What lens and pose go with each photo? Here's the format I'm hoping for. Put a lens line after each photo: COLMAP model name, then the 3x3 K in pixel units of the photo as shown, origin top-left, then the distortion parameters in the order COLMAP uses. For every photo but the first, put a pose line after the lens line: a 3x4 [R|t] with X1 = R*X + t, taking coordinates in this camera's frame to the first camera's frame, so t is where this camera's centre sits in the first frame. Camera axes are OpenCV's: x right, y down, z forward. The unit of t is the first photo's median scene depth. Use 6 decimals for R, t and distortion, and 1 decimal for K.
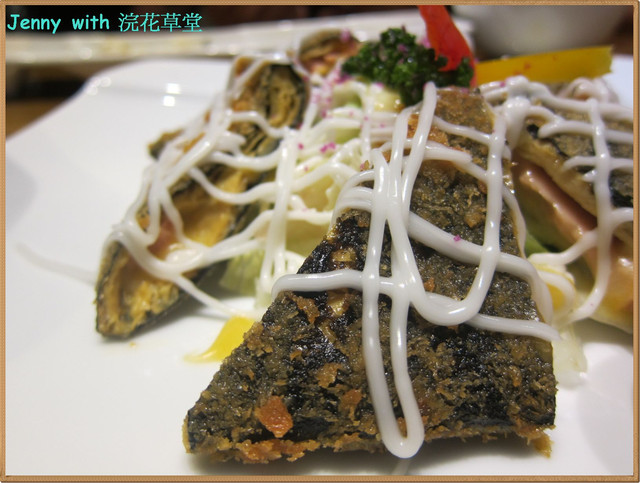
lens RADIAL K [[512.7, 0, 320.5], [0, 512.7, 241.3], [0, 0, 1]] dist [-0.061714, 0.005015]
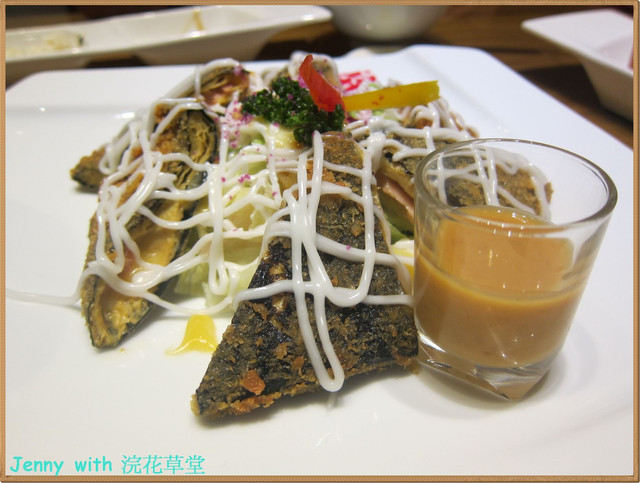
lens RADIAL K [[512.7, 0, 318.8], [0, 512.7, 238.9], [0, 0, 1]] dist [-0.061714, 0.005015]
pose [[0.964141, -0.135771, 0.228032, -0.151226], [0.109915, 0.986357, 0.122549, -0.210140], [-0.241560, -0.093090, 0.965911, -0.422358]]
